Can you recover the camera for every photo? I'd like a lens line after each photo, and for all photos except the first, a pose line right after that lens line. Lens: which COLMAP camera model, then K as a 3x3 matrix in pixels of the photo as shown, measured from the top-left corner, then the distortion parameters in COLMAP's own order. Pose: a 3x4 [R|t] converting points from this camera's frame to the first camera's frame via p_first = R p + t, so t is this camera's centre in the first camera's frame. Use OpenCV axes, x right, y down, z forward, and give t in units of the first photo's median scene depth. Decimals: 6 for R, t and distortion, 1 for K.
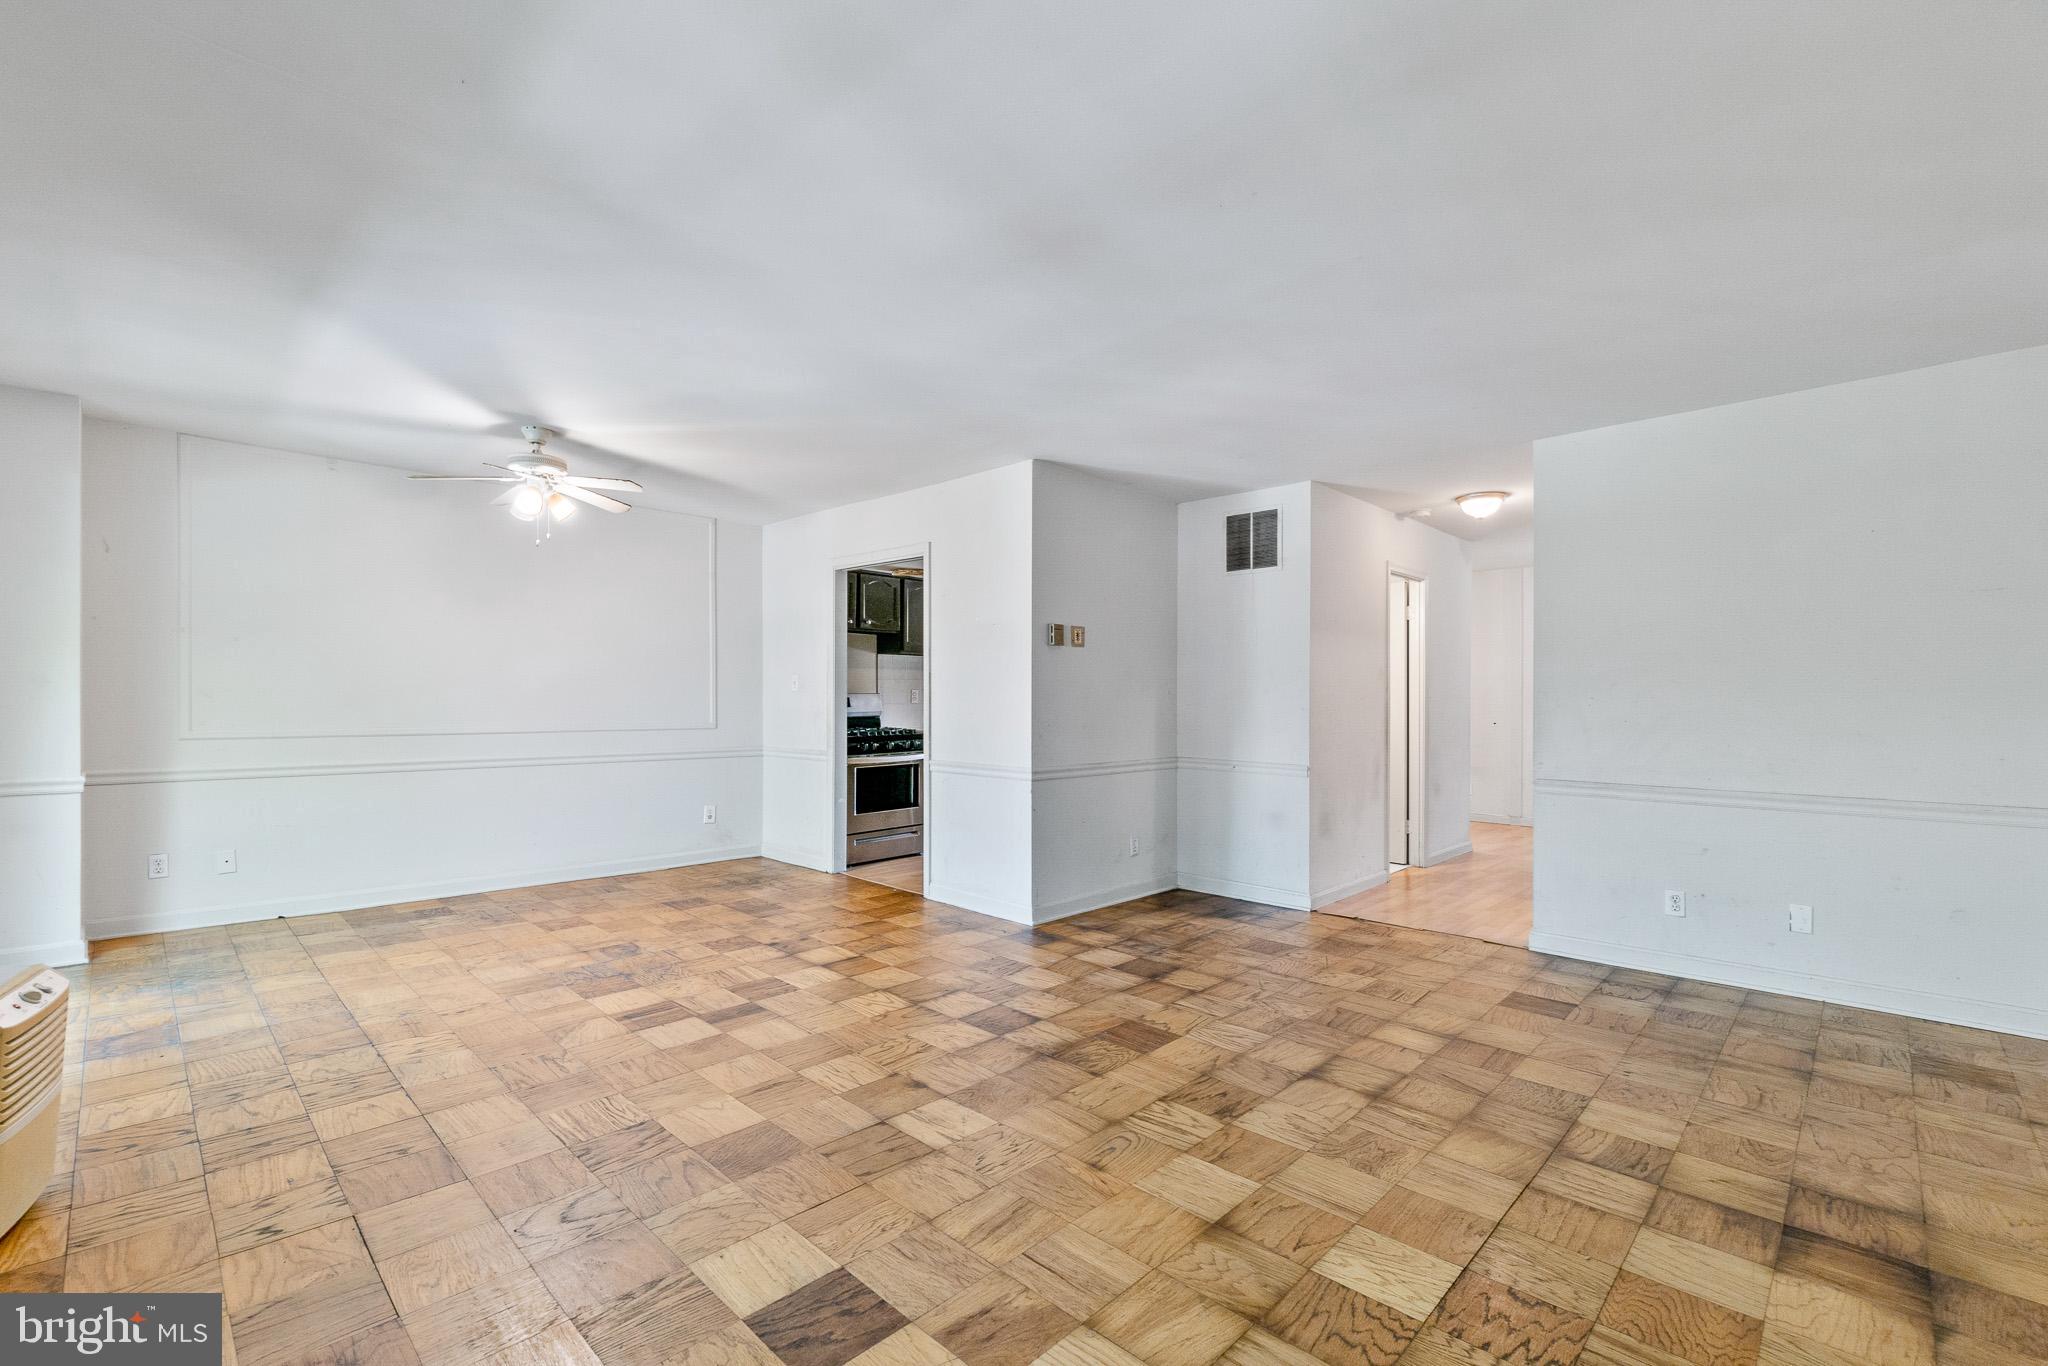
lens RADIAL K [[914.6, 0, 1018.4], [0, 914.6, 700.8], [0, 0, 1]] dist [-0.003037, -0.000162]
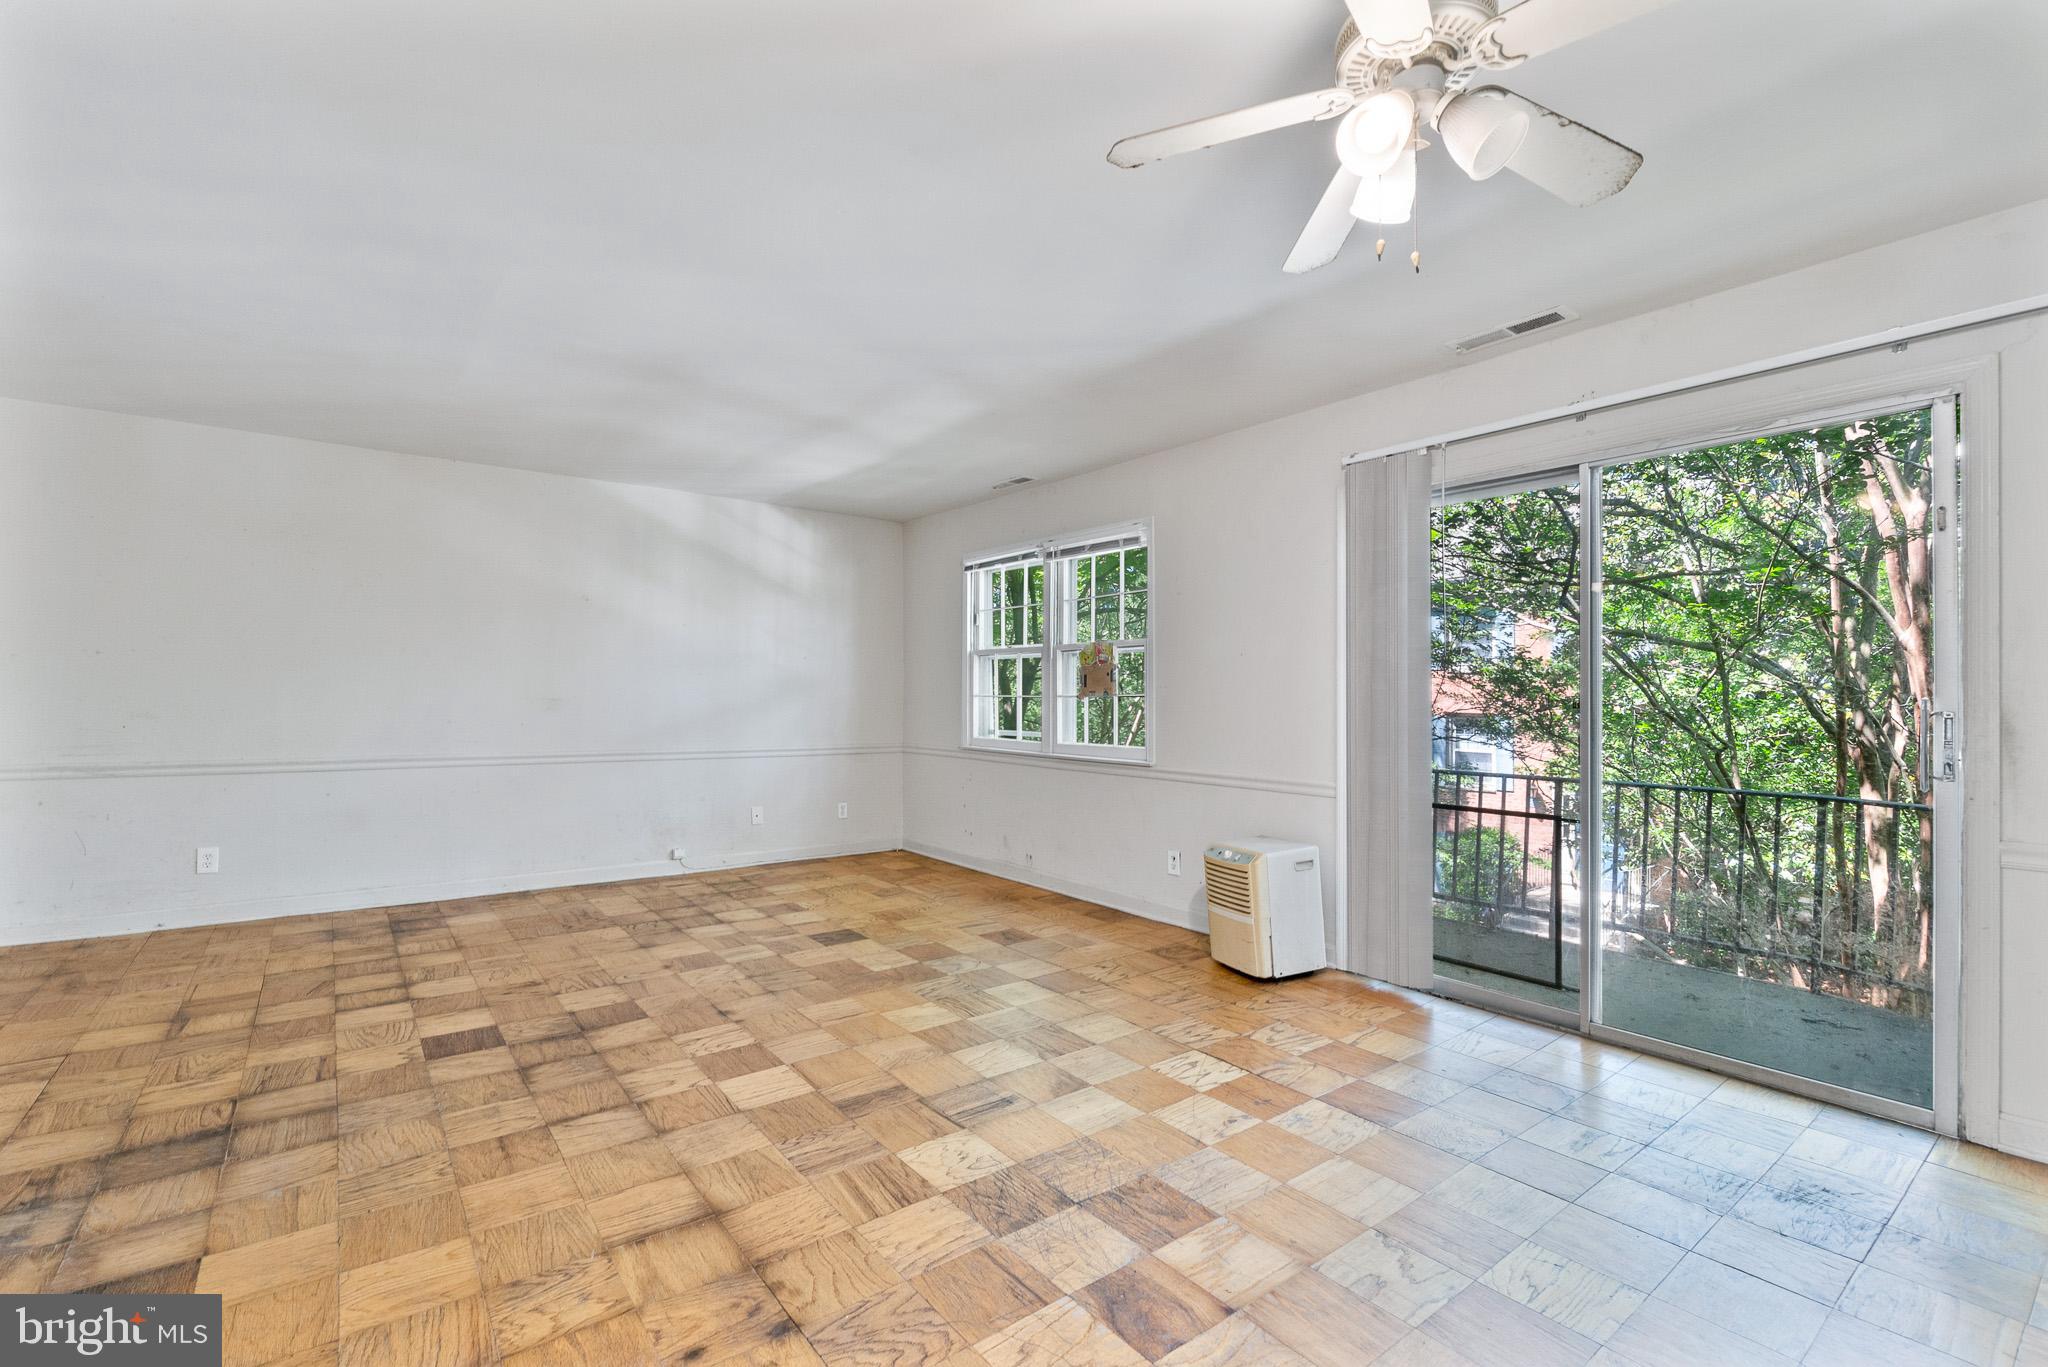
lens RADIAL K [[914.6, 0, 1020.1], [0, 914.6, 696.8], [0, 0, 1]] dist [-0.003037, -0.000162]
pose [[-0.990273, -0.016965, 0.138102, -0.328363], [-0.017059, 0.999854, 0.000503, -0.000478], [-0.138091, -0.001858, -0.990418, 1.077128]]
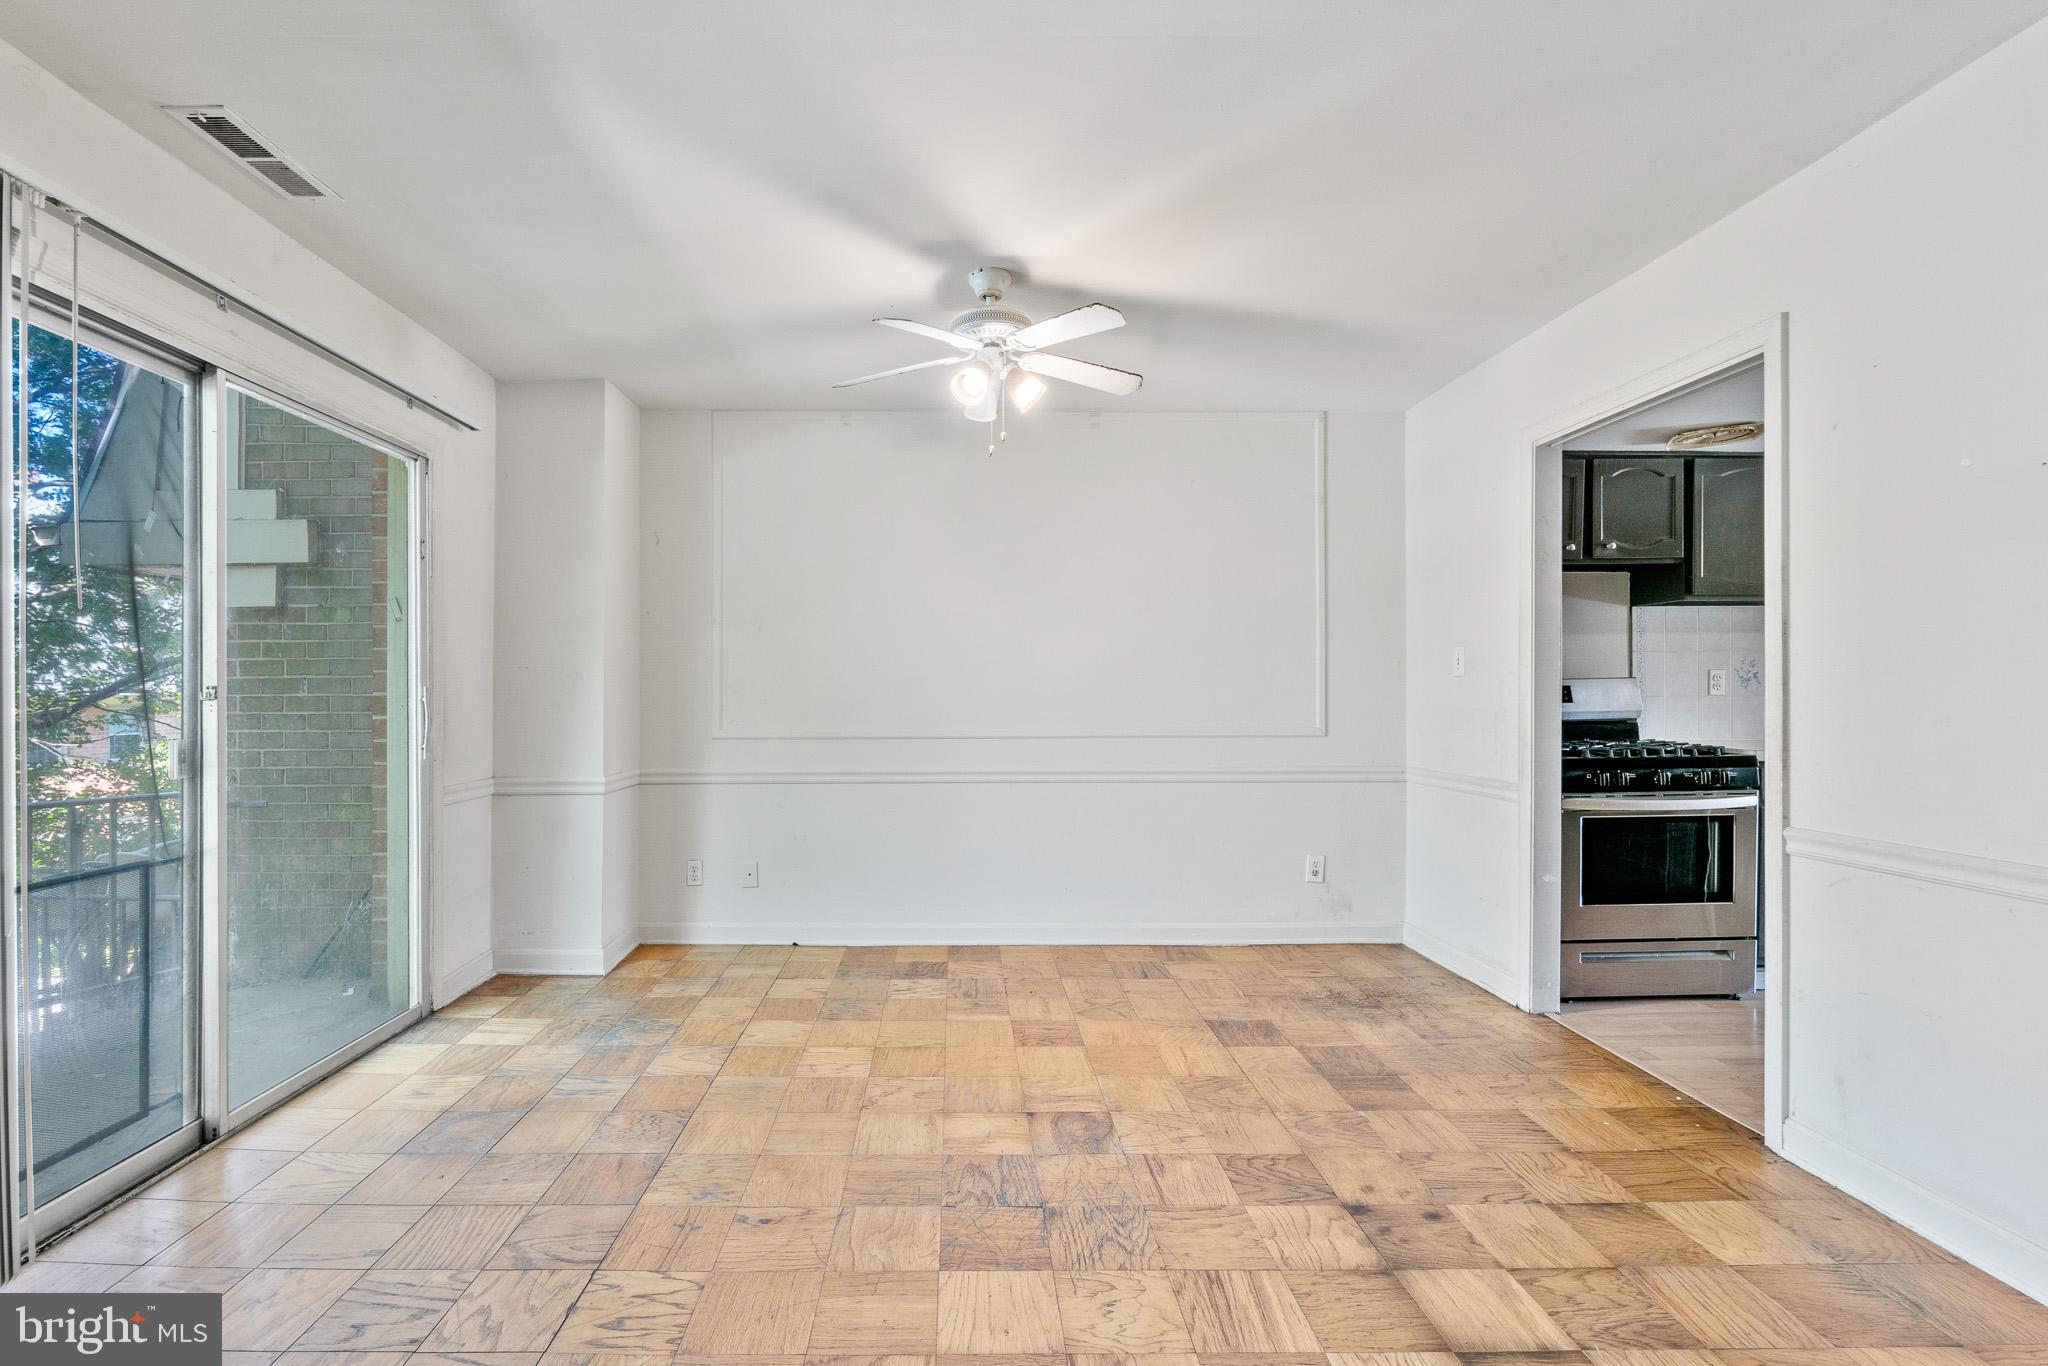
lens RADIAL K [[914.6, 0, 962.8], [0, 914.6, 704.6], [0, 0, 1]] dist [-0.003037, -0.000162]
pose [[0.708428, -0.001373, -0.705782, -0.065130], [0.006124, 0.999972, 0.004202, 0.004466], [0.705757, -0.007299, 0.708417, 0.416344]]
